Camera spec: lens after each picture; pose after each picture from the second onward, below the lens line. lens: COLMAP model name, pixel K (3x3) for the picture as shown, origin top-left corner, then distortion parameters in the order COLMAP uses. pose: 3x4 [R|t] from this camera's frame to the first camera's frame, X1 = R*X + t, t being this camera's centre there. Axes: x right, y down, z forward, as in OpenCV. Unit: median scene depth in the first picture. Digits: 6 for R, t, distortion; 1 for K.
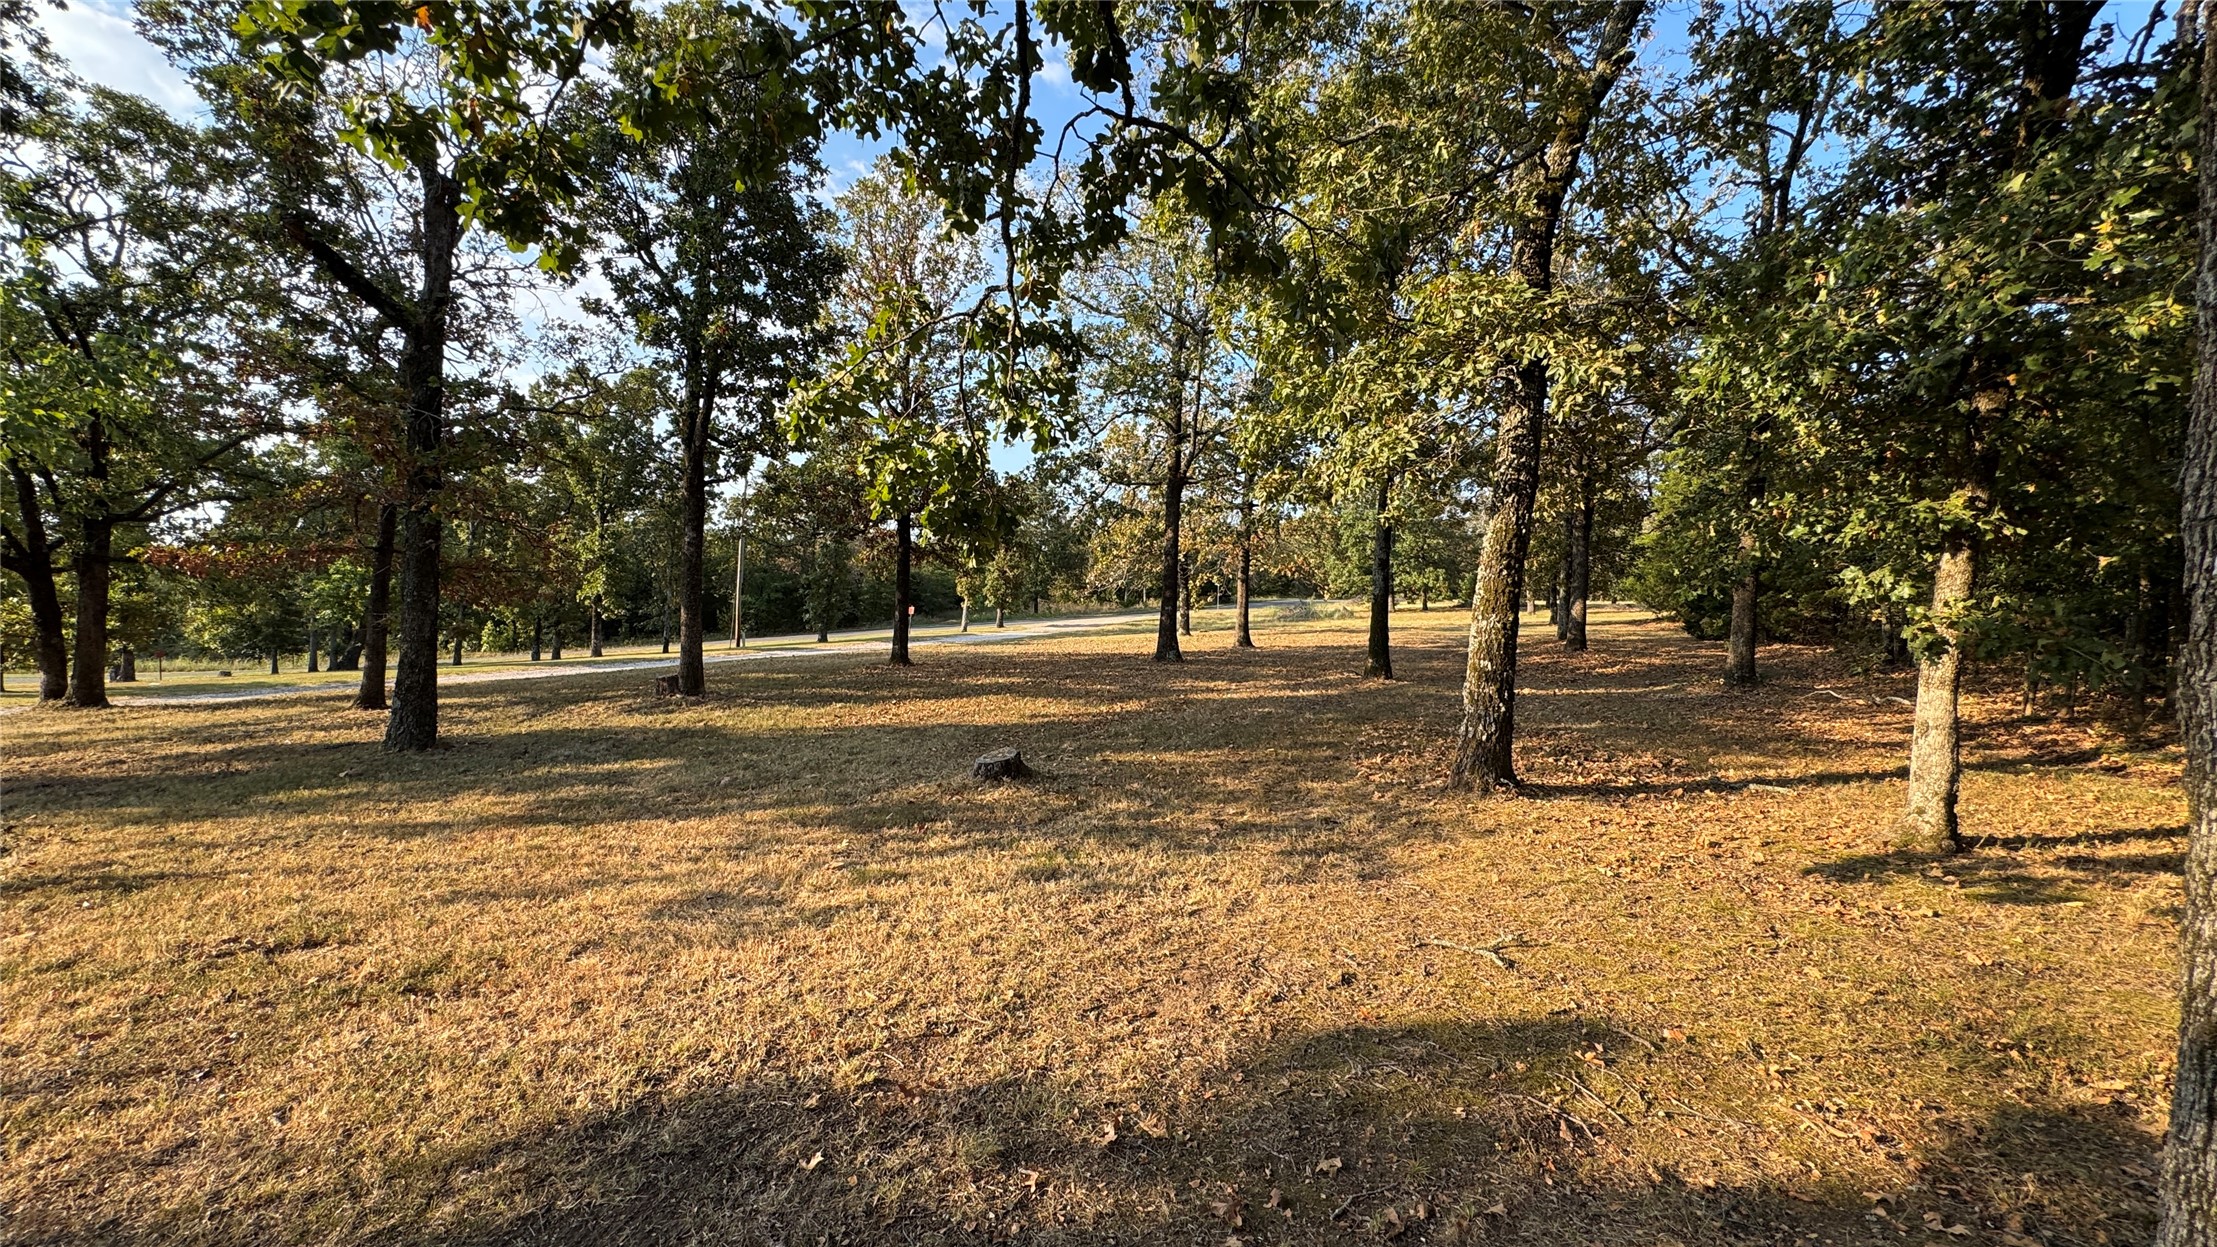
lens RADIAL K [[887.5, 0, 1104.1], [0, 887.5, 619.4], [0, 0, 1]] dist [-0.003277, 0.000887]
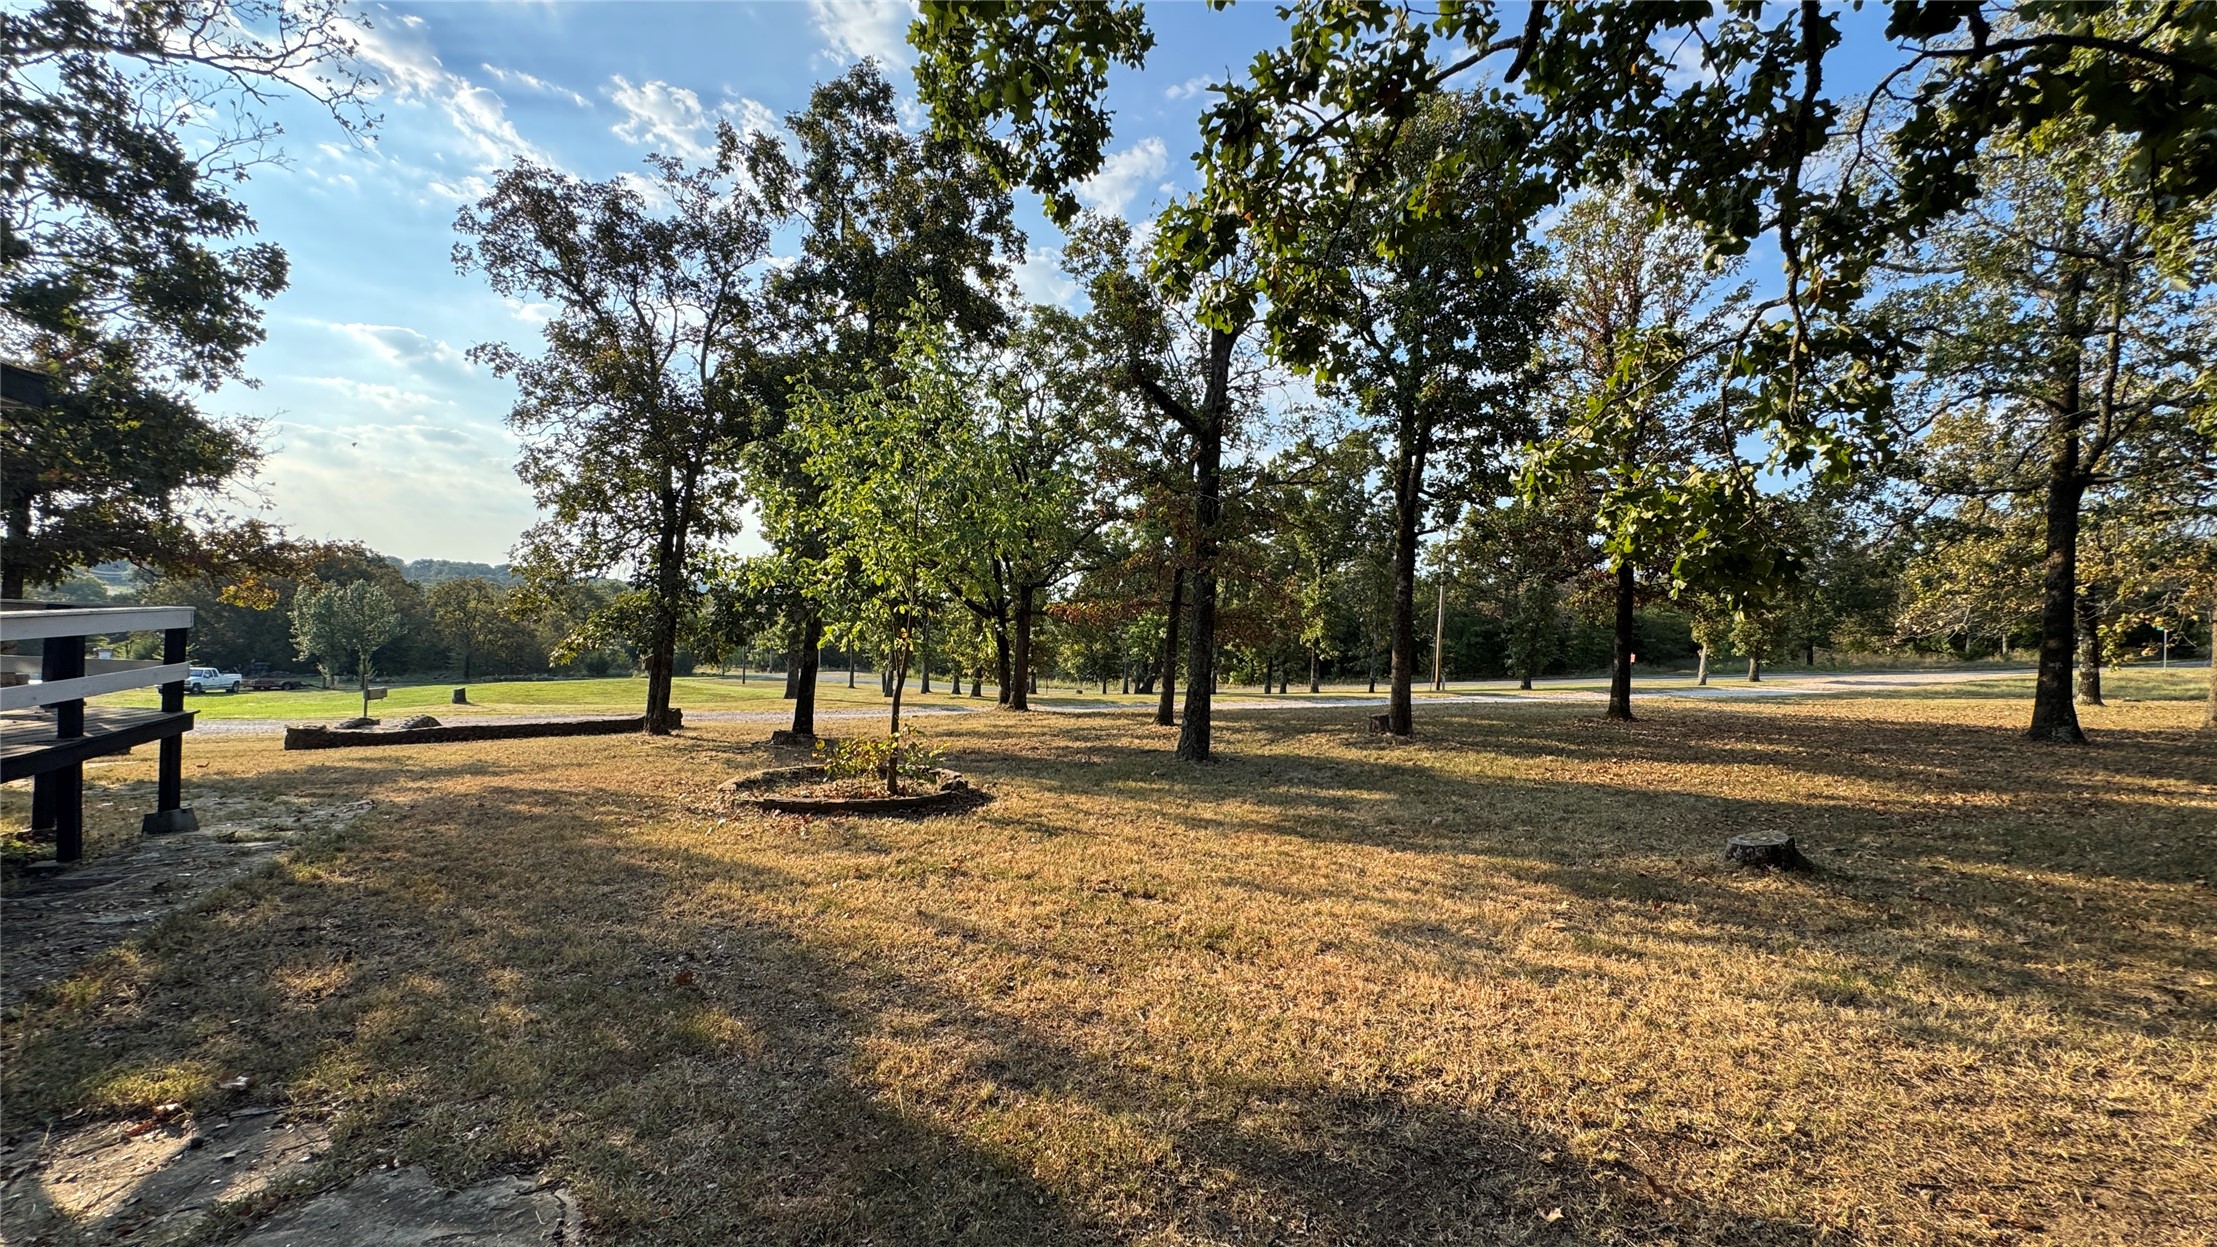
lens RADIAL K [[887.5, 0, 1101.9], [0, 887.5, 620.0], [0, 0, 1]] dist [-0.003277, 0.000887]
pose [[0.732451, -0.004776, -0.680803, -0.005979], [-0.027515, 0.998951, -0.036611, -0.004906], [0.680263, 0.045548, 0.731551, -0.045942]]
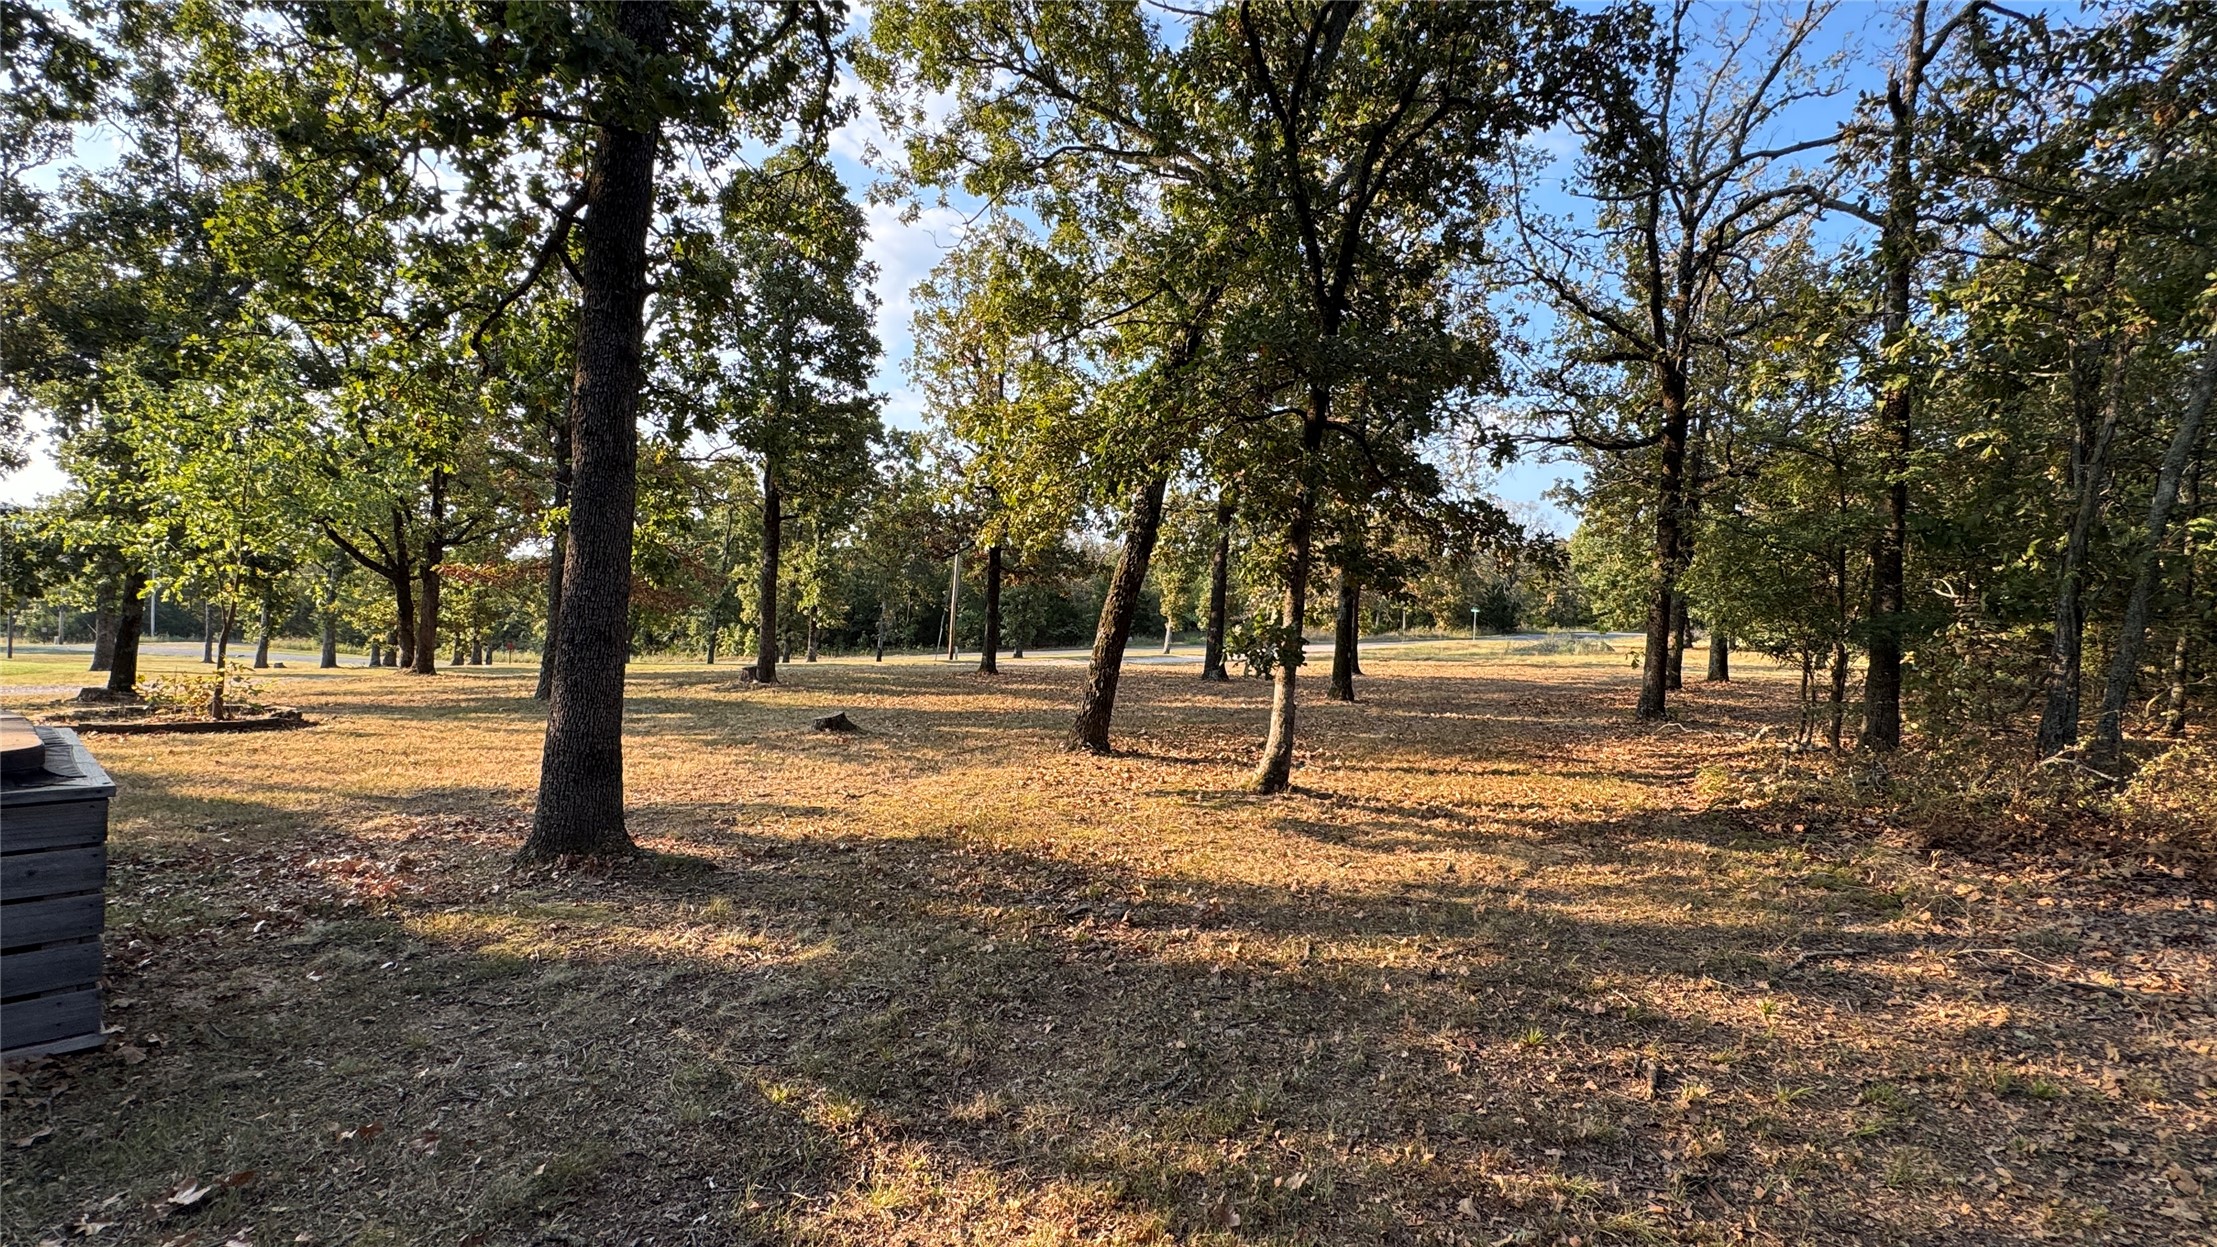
lens RADIAL K [[1063.8, 0, 1106.6], [0, 1063.8, 612.7], [0, 0, 1]] dist [0.012378, 0.000550]
pose [[0.944971, 0.024584, -0.326228, 0.652228], [-0.035056, 0.999040, -0.026259, 0.008006], [0.325270, 0.036251, 0.944926, -0.402394]]
